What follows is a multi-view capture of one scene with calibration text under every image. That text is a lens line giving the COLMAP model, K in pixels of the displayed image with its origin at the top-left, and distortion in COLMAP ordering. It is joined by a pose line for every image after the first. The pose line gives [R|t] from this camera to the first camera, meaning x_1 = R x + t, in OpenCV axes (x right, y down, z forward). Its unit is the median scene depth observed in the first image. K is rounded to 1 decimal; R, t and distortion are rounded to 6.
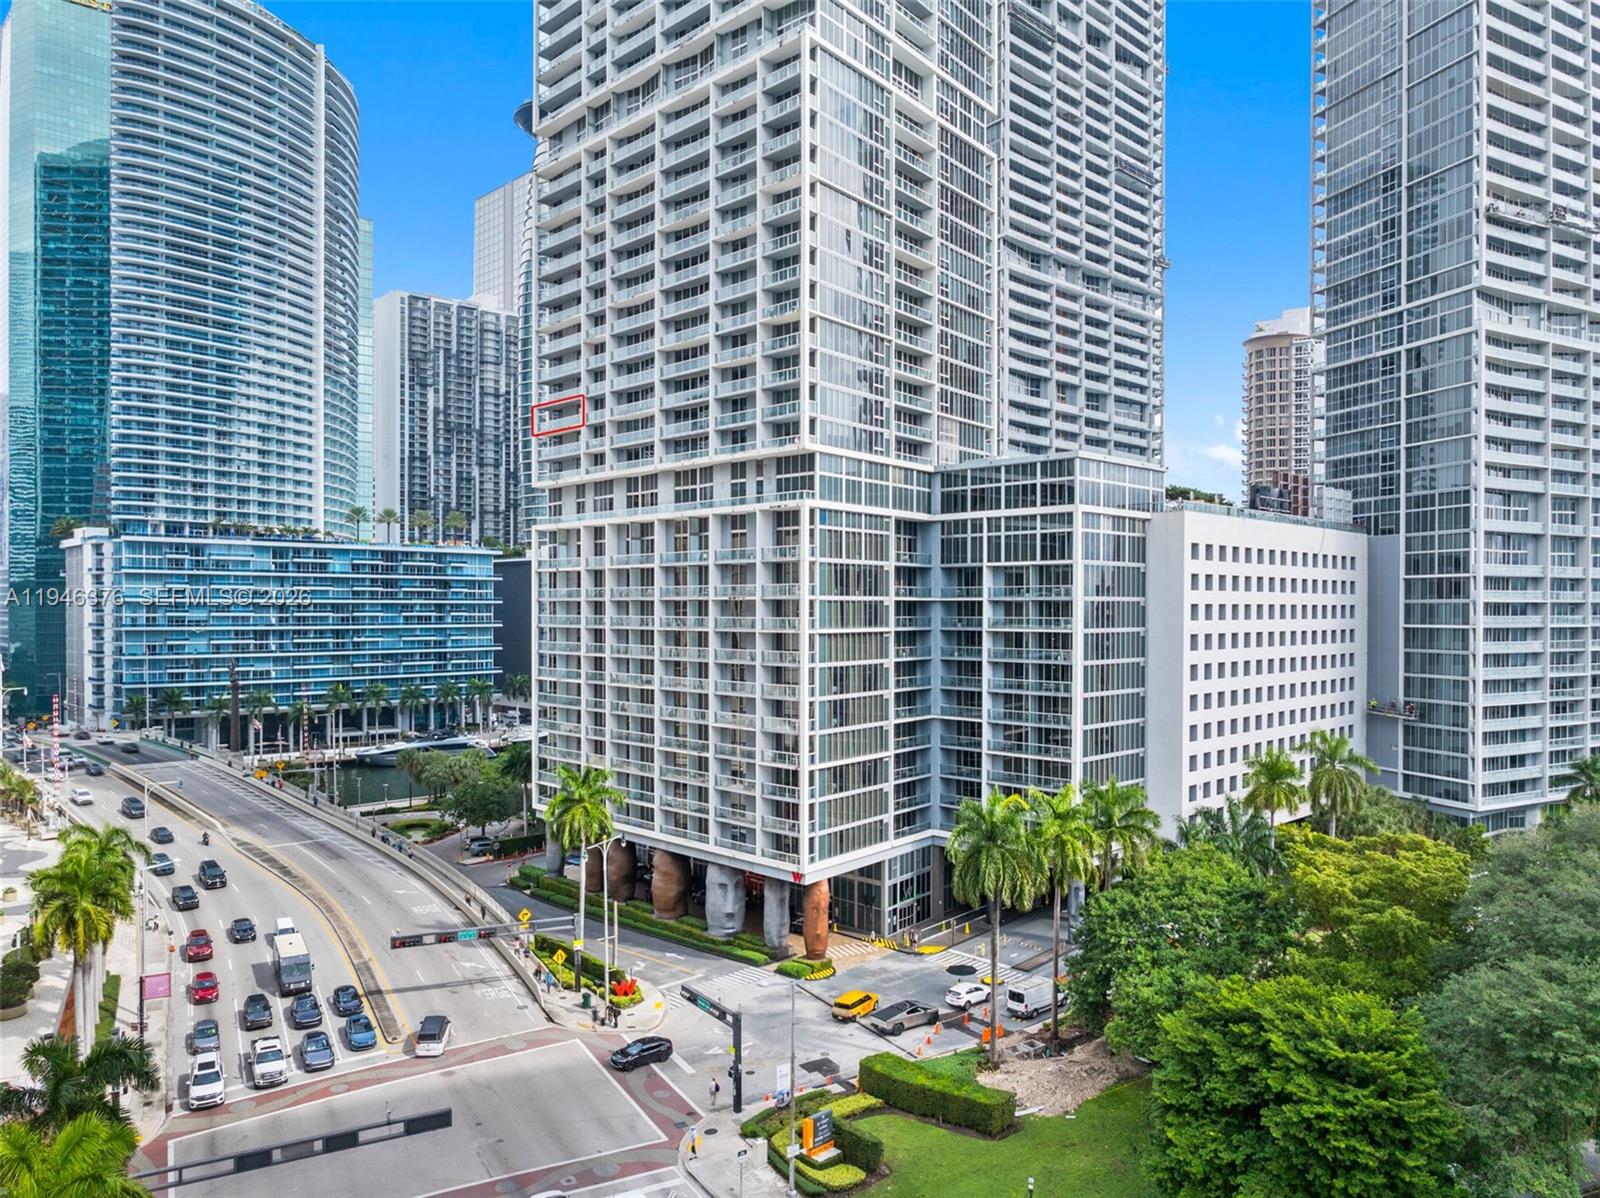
lens RADIAL K [[1162.6, 0, 792.6], [0, 1162.6, 605.1], [0, 0, 1]] dist [-0.002404, -0.000773]
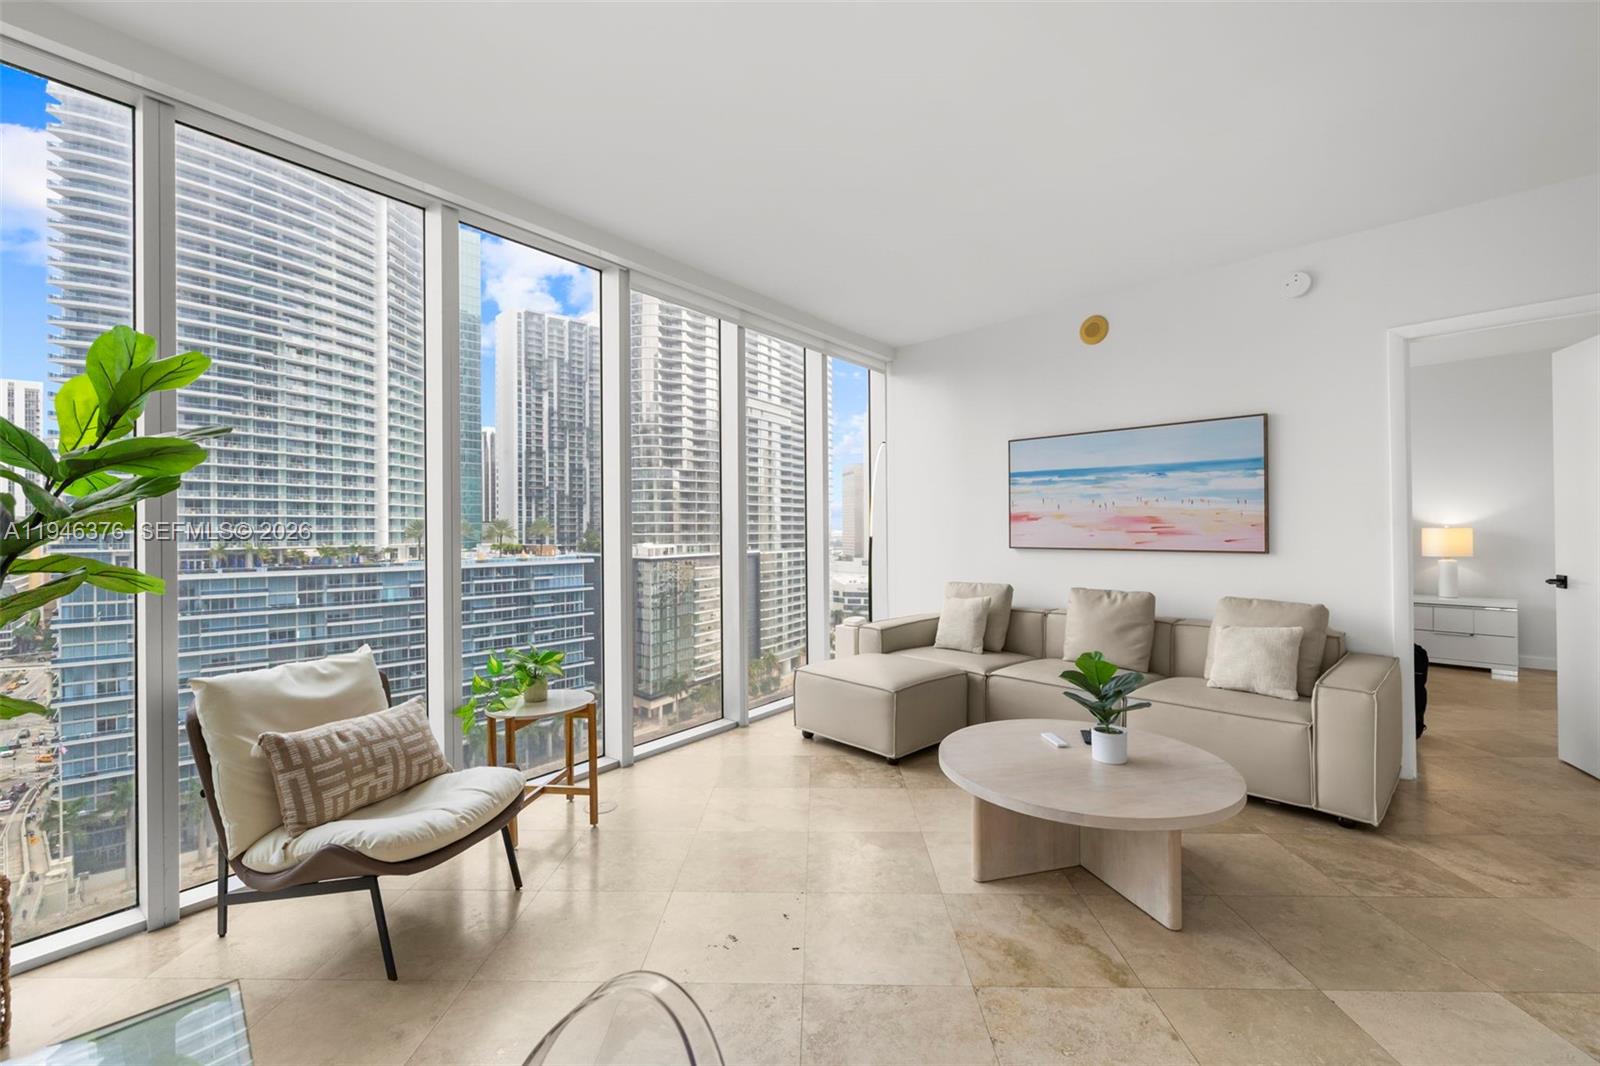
lens RADIAL K [[672.3, 0, 799.7], [0, 672.3, 530.6], [0, 0, 1]] dist [-0.001741, 0.000914]
pose [[0.999977, -0.006772, 0.001010, -0.059998], [0.006764, 0.999952, 0.007145, -0.051767], [-0.001059, -0.007138, 0.999974, 0.328215]]
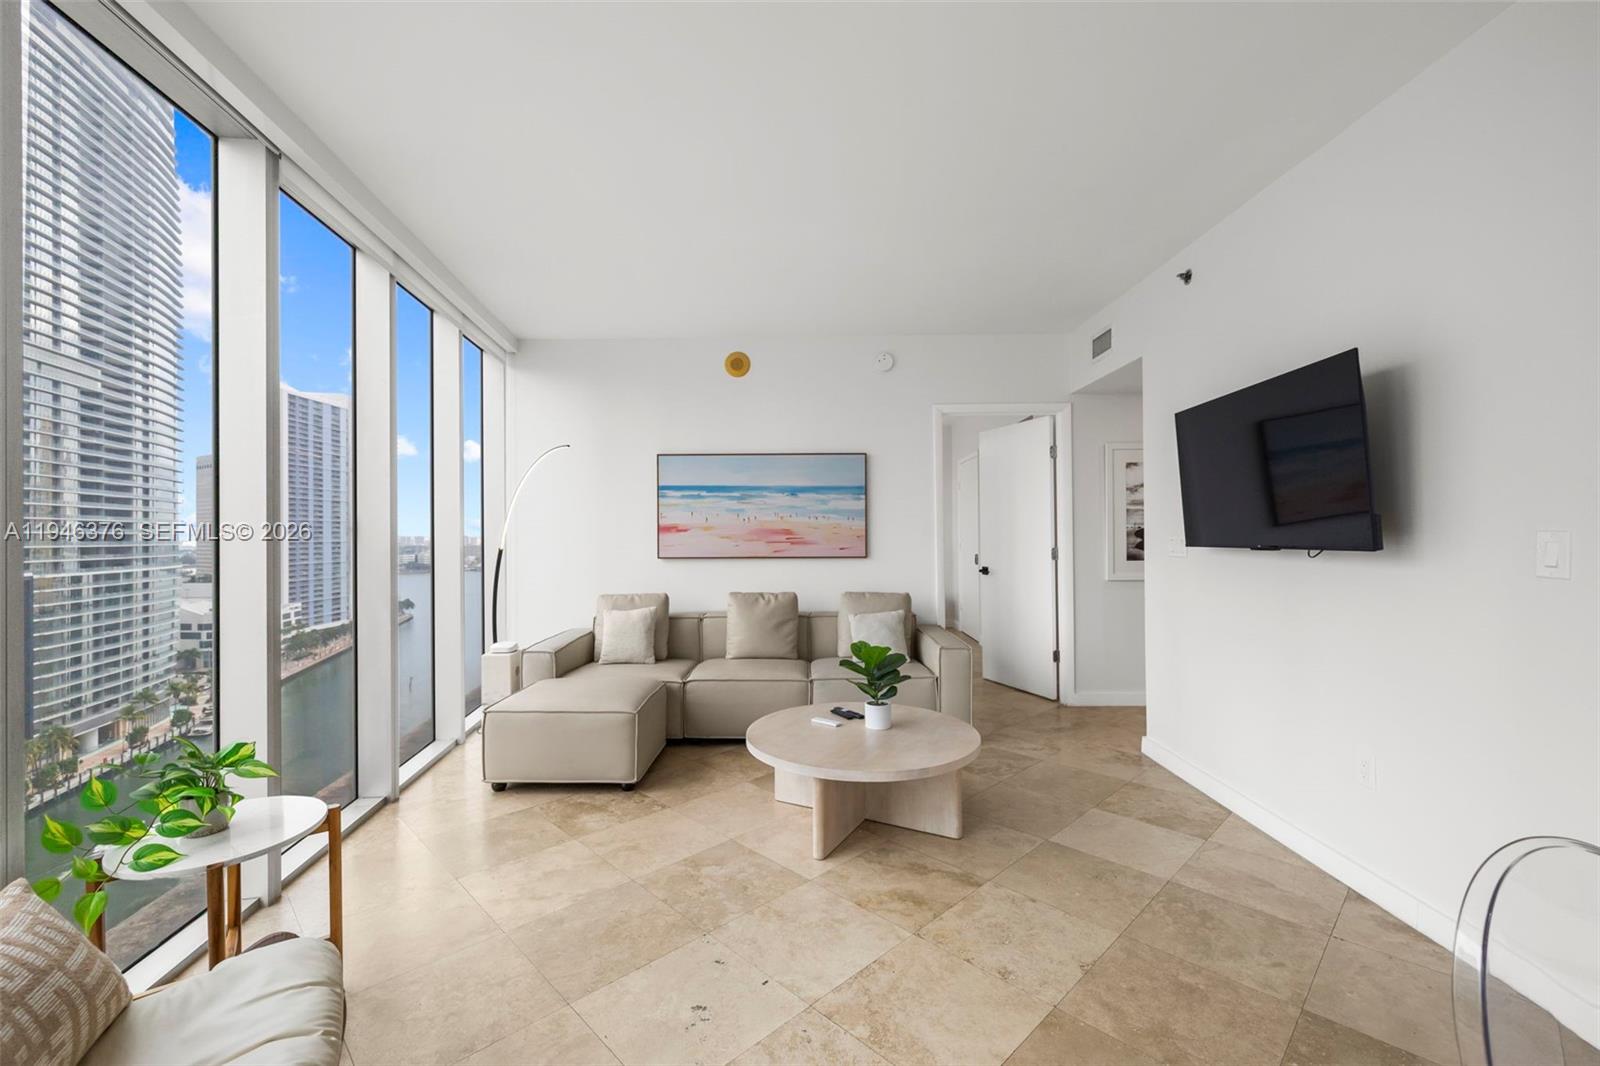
lens RADIAL K [[672.3, 0, 799.7], [0, 672.3, 530.6], [0, 0, 1]] dist [-0.001741, 0.000914]
pose [[0.698329, -0.000825, 0.715777, -0.062645], [0.004410, 0.999985, -0.003151, -0.051800], [-0.715764, 0.005357, 0.698322, 0.329396]]
